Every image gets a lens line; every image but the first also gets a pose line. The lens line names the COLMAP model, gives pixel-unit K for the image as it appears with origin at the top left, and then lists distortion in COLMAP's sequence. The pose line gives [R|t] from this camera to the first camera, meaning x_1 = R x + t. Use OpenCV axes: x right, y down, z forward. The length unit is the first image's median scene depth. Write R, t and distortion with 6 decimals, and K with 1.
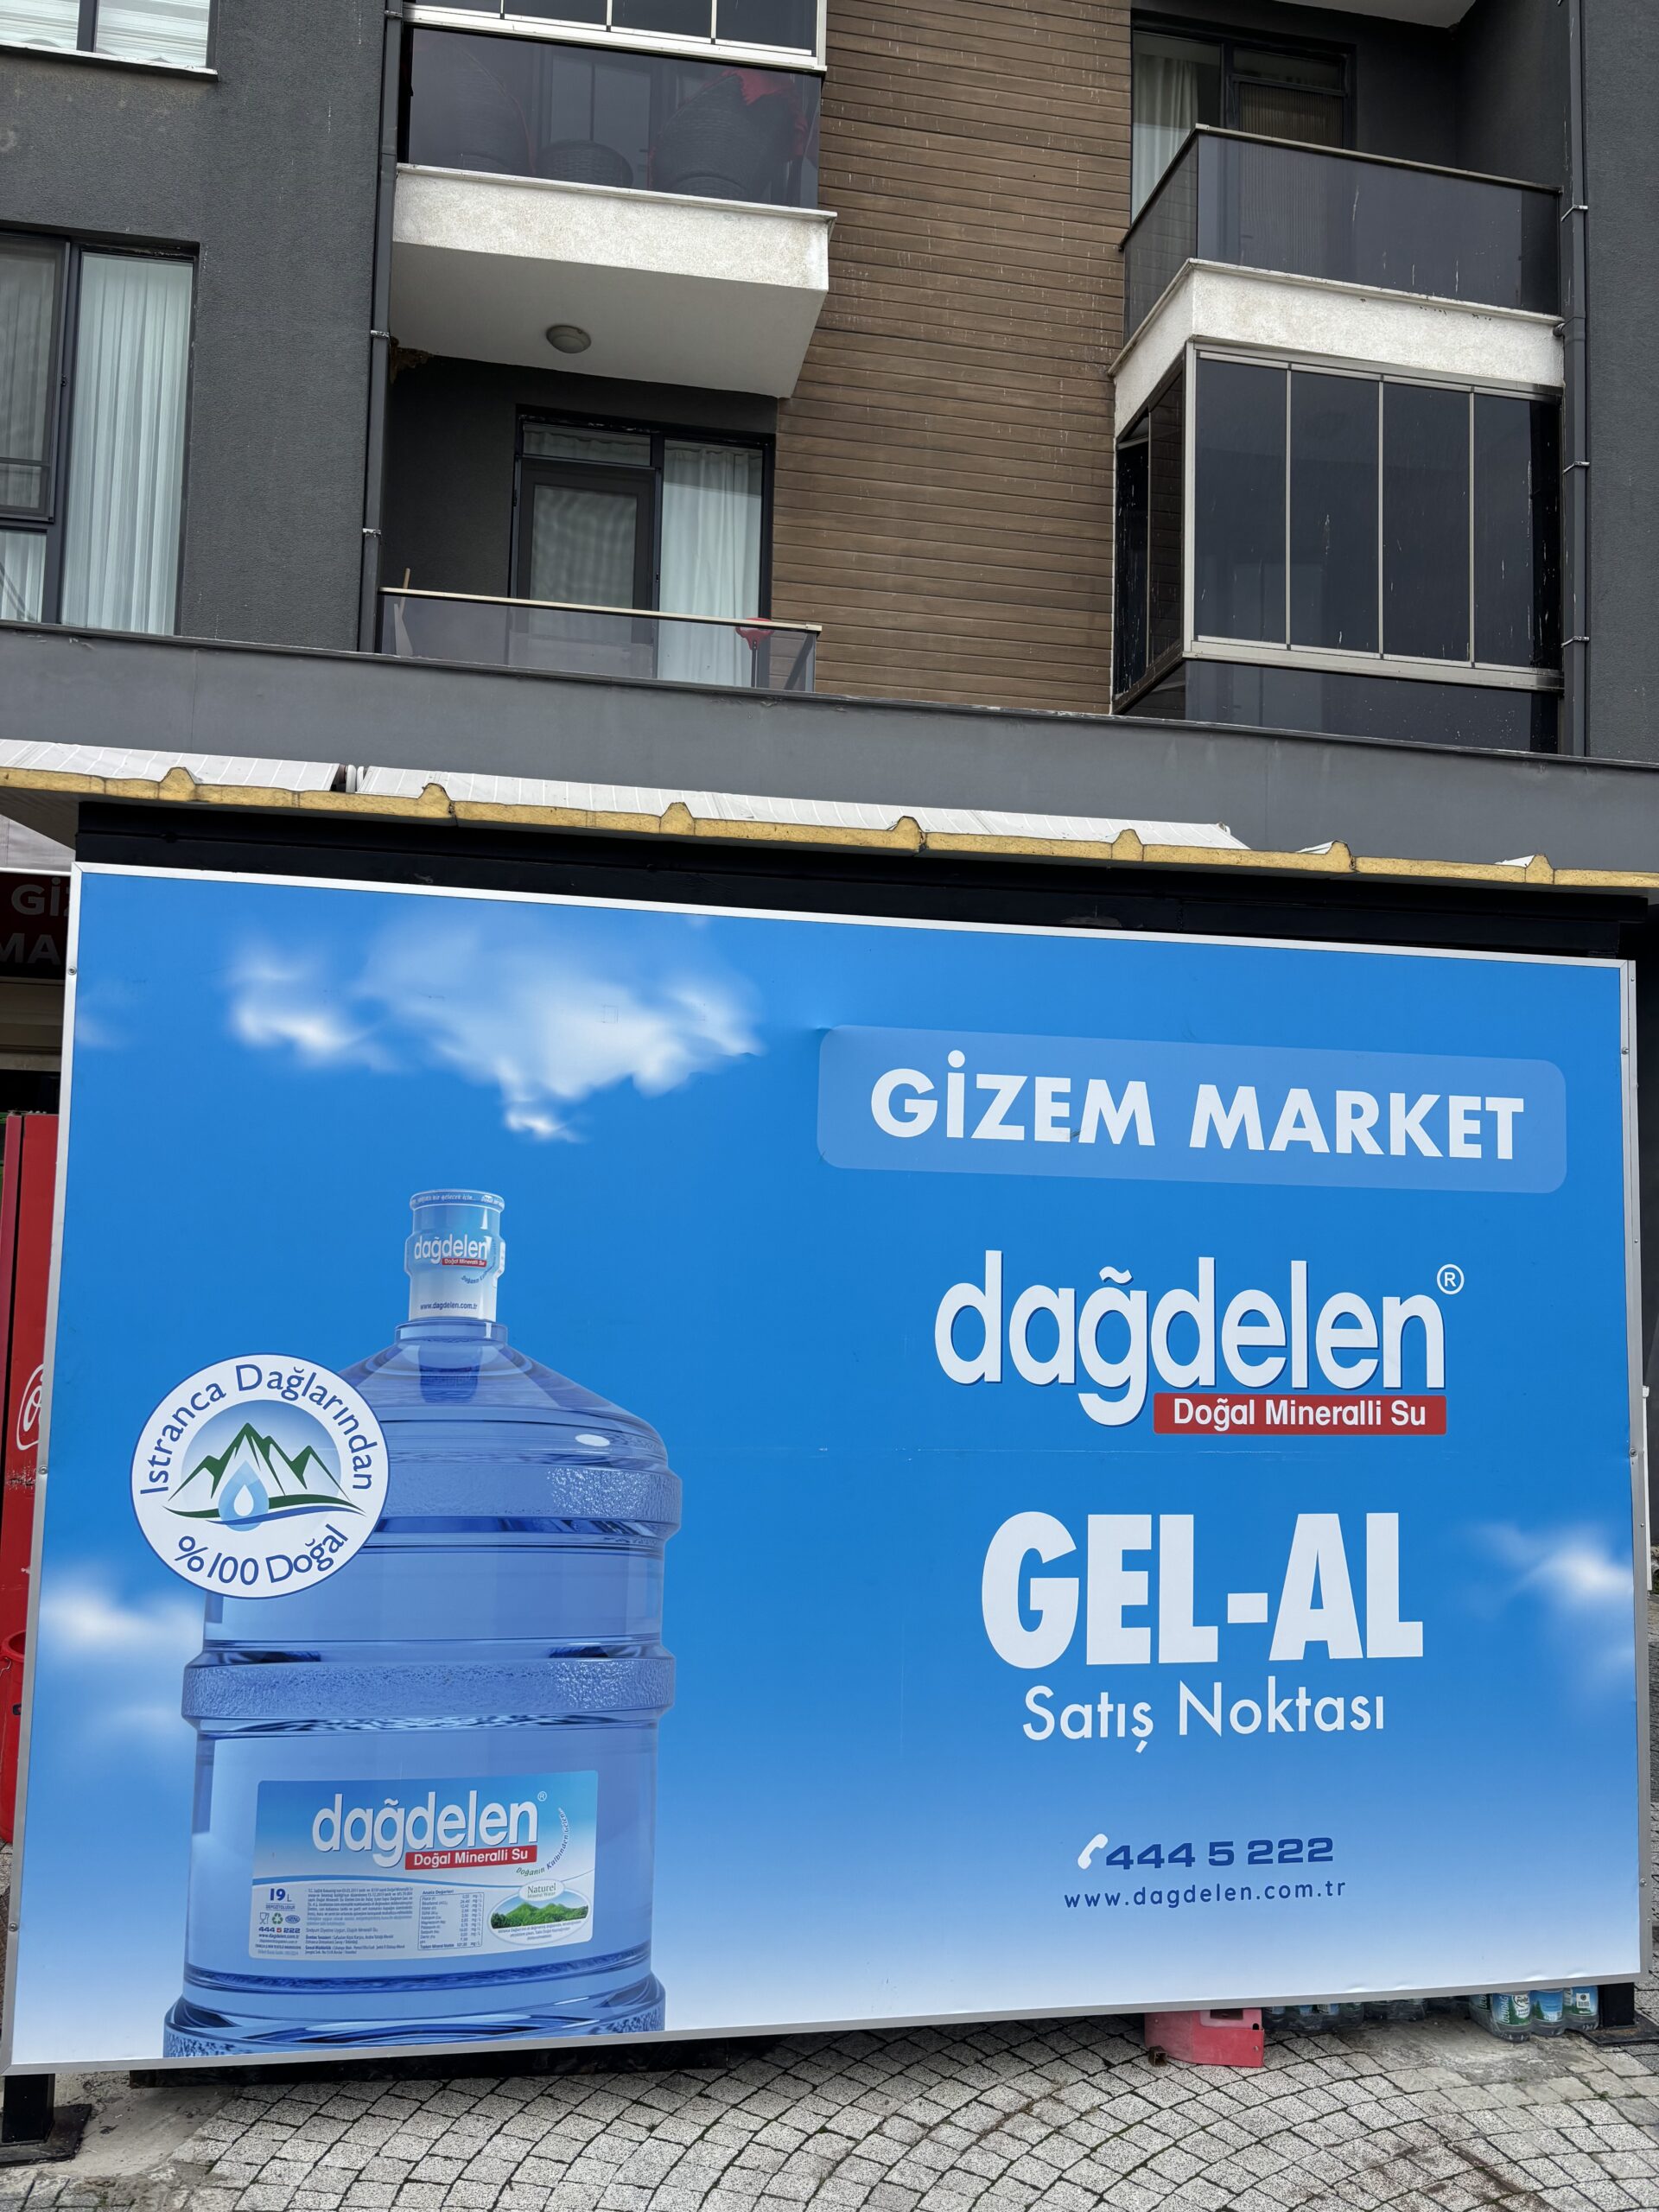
lens RADIAL K [[1652.0, 0, 830.3], [0, 1652.0, 1114.8], [0, 0, 1]] dist [0.026226, -0.026214]
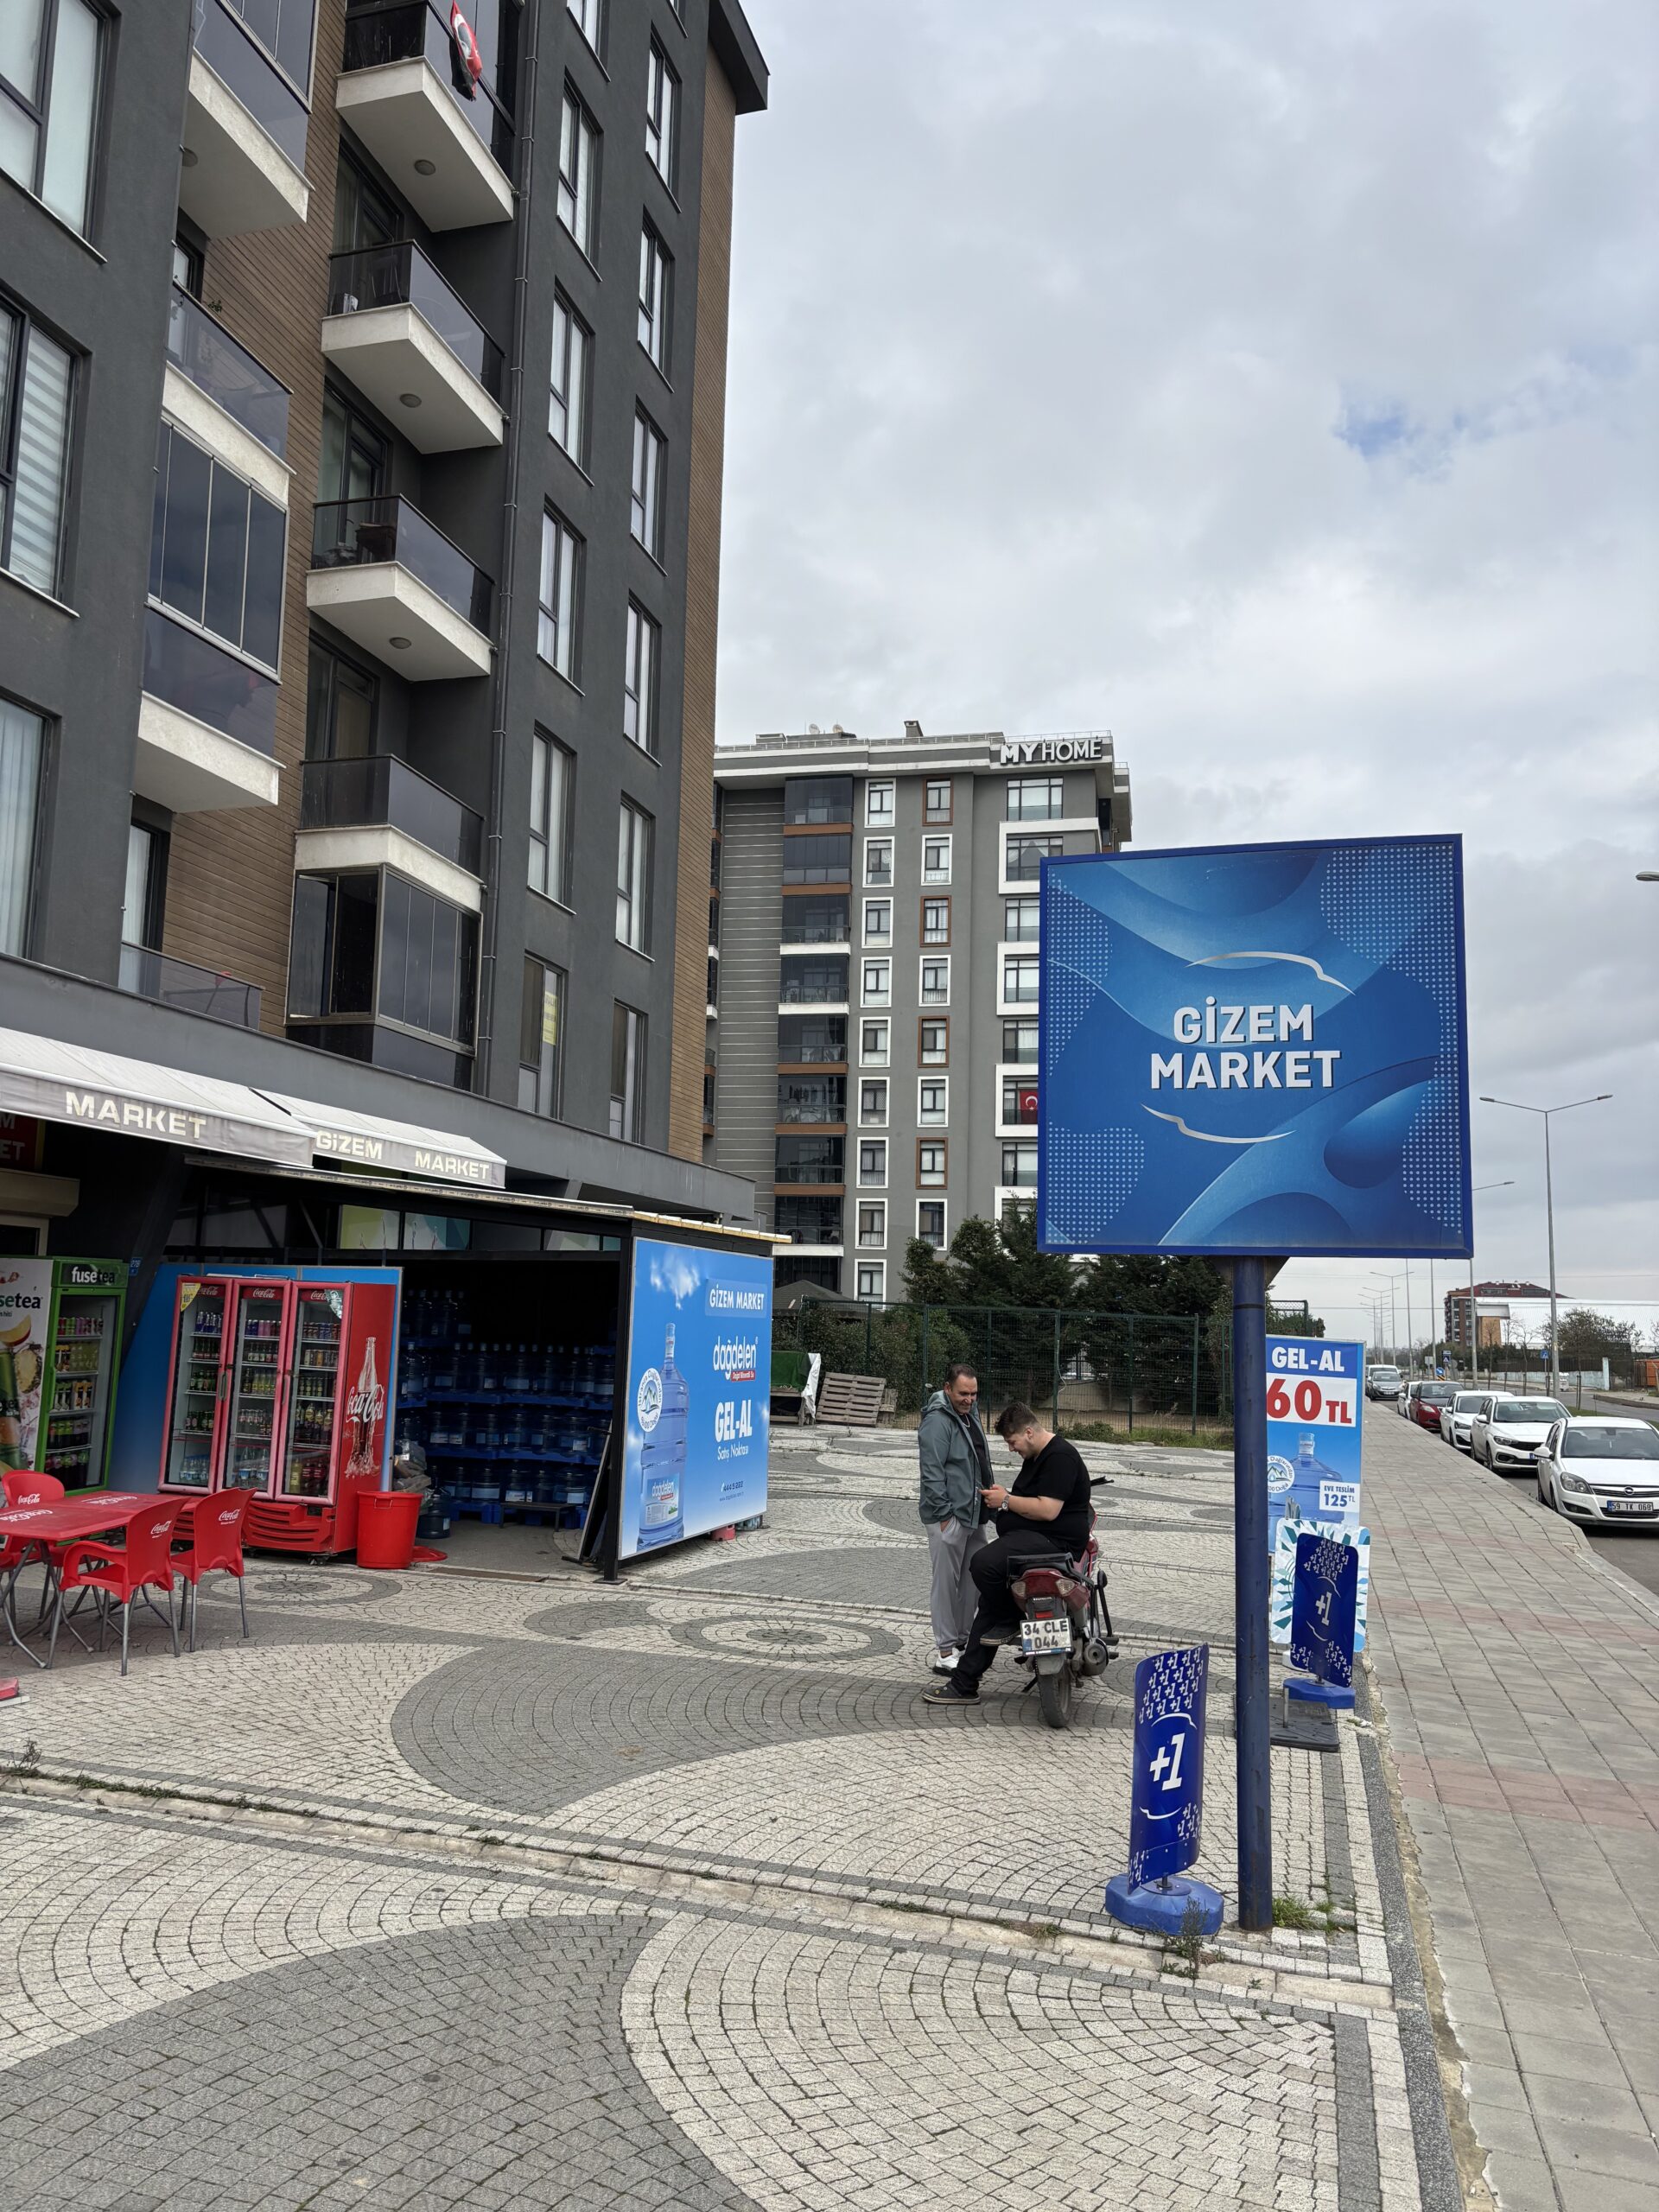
lens RADIAL K [[1658.4, 0, 797.1], [0, 1658.4, 1120.4], [0, 0, 1]] dist [0.061945, -0.073357]
pose [[0.458706, 0.097525, 0.883220, -3.355724], [-0.082682, 0.994331, -0.066852, -0.179536], [-0.884733, -0.042361, 0.464169, -0.969788]]
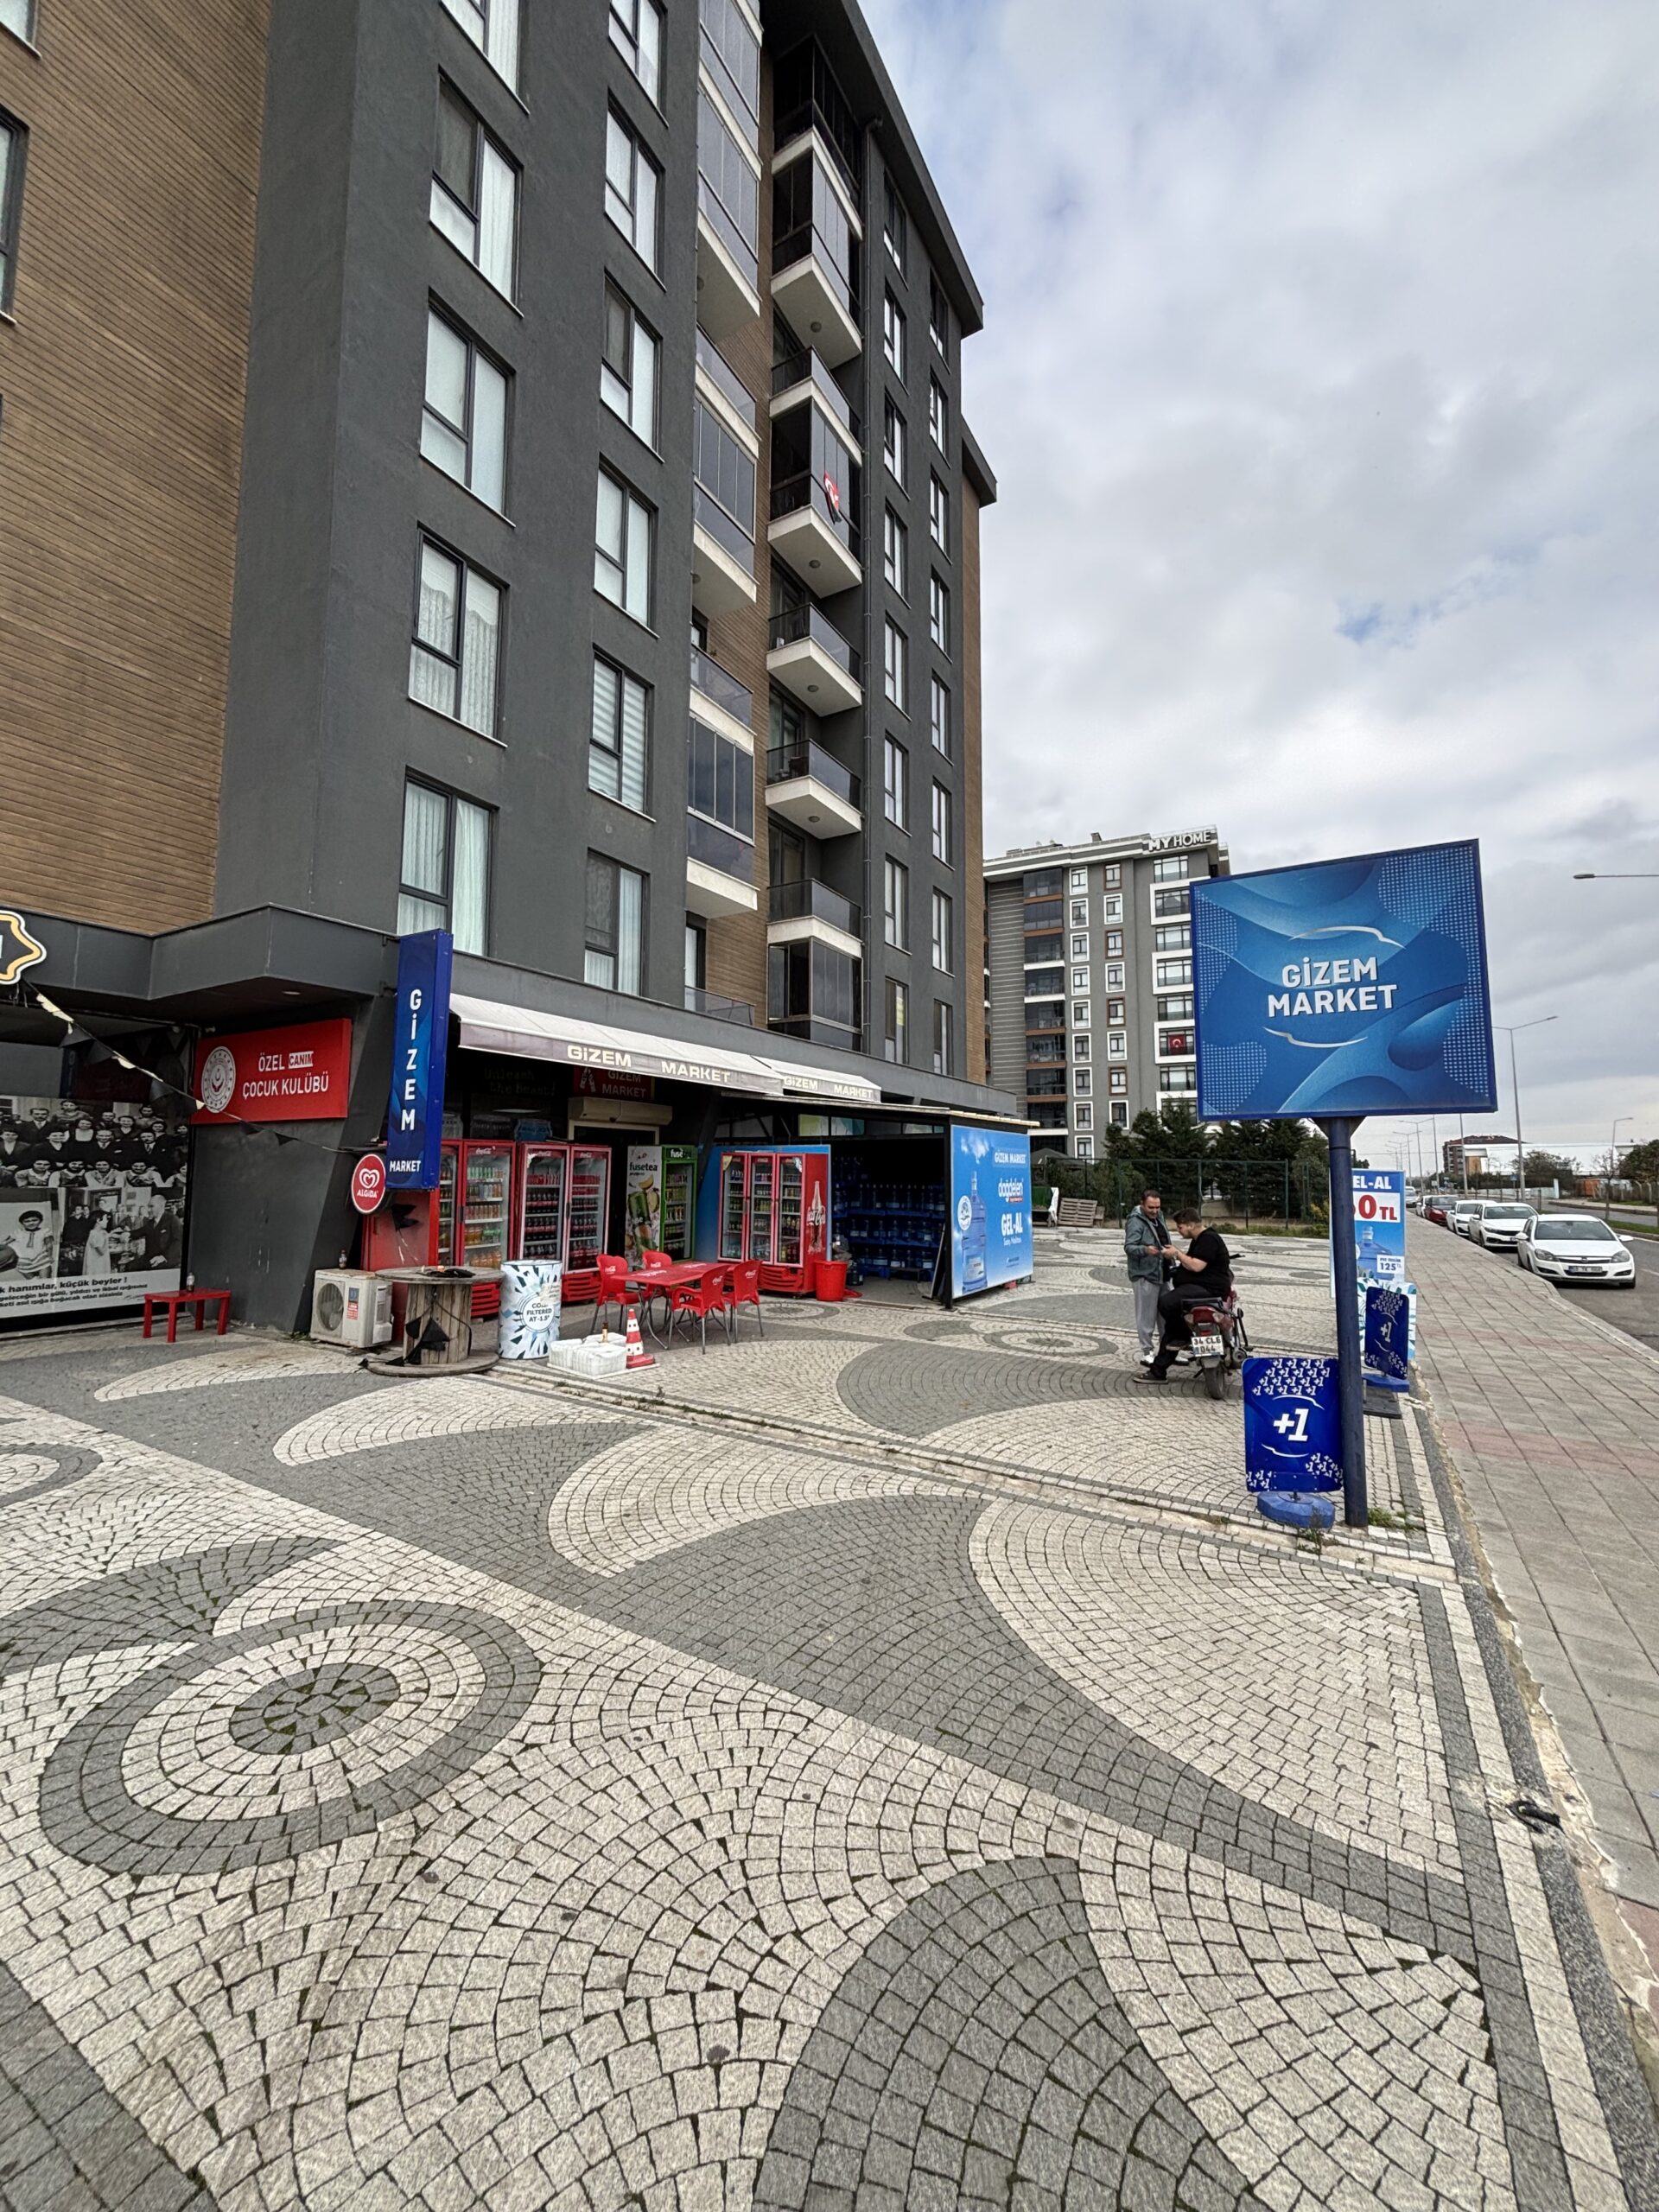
lens RADIAL K [[882.7, 0, 827.9], [0, 882.7, 1099.3], [0, 0, 1]] dist [-0.003669, -0.000457]
pose [[0.655547, 0.040718, 0.754056, -3.266818], [-0.043274, 0.998930, -0.016320, -0.162242], [-0.753913, -0.021933, 0.656608, -0.909479]]
